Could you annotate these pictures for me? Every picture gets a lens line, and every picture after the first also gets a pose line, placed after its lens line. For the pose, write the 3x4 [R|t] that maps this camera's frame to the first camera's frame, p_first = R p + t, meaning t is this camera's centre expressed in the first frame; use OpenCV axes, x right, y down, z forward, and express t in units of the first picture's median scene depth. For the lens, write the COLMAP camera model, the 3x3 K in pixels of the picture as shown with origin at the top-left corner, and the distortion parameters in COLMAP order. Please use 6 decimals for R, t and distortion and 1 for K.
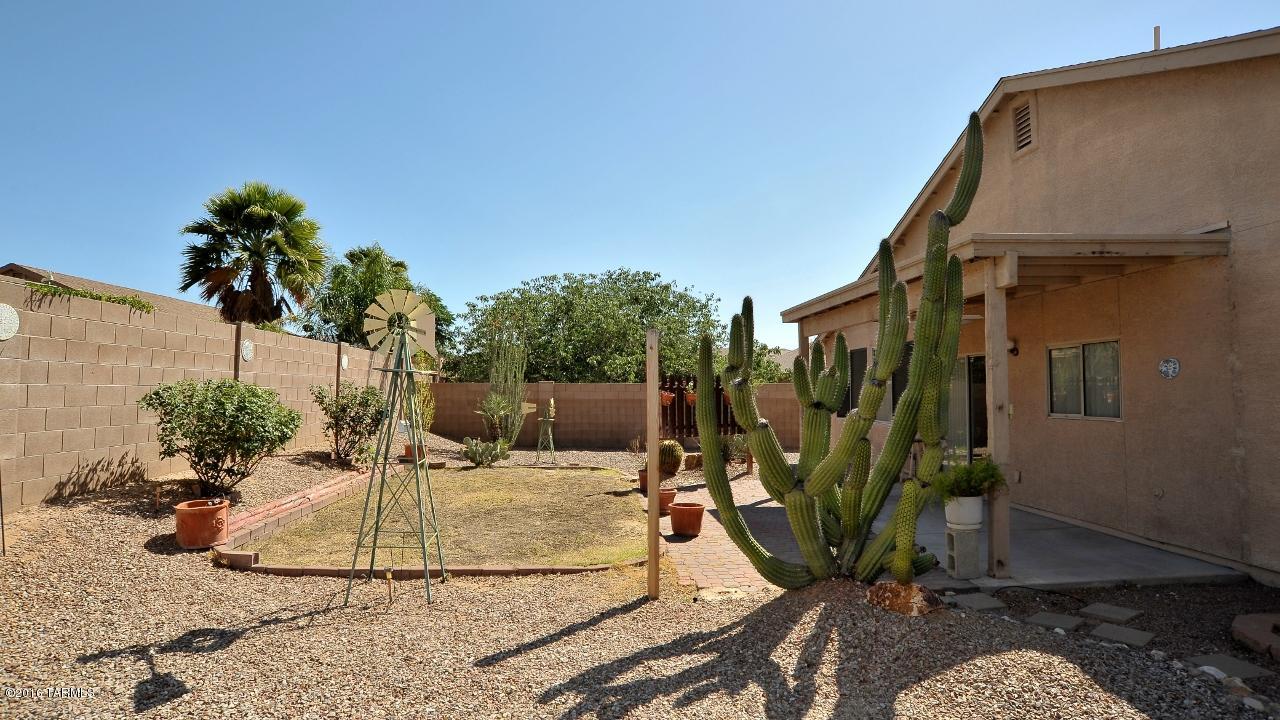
lens RADIAL K [[658.3, 0, 643.3], [0, 658.3, 360.1], [0, 0, 1]] dist [-0.005879, 0.001030]
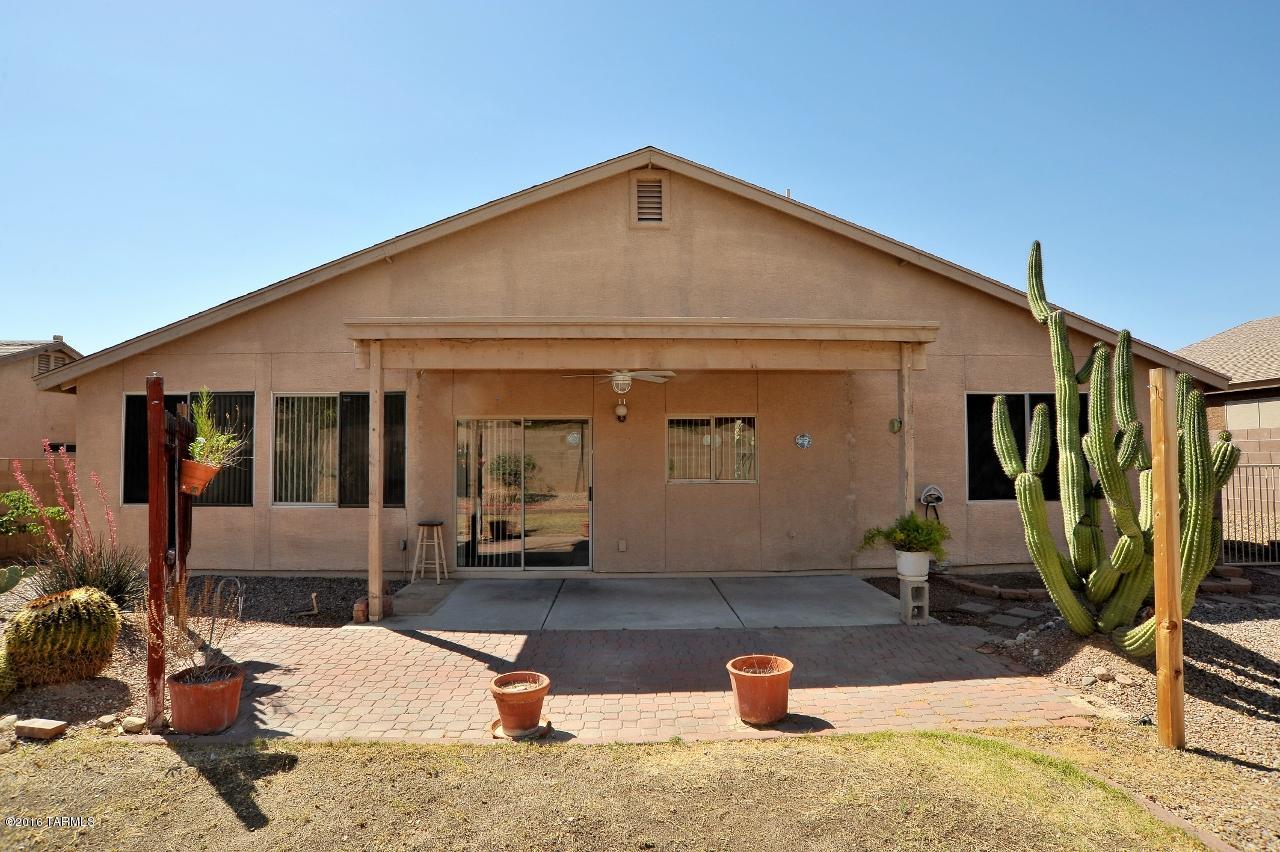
lens RADIAL K [[643.7, 0, 641.5], [0, 643.7, 430.8], [0, 0, 1]] dist [-0.060201, 0.007528]
pose [[0.055578, 0.034158, 0.997870, -0.566100], [-0.045491, 0.998463, -0.031645, 0.049972], [-0.997418, -0.043635, 0.057046, 1.295665]]
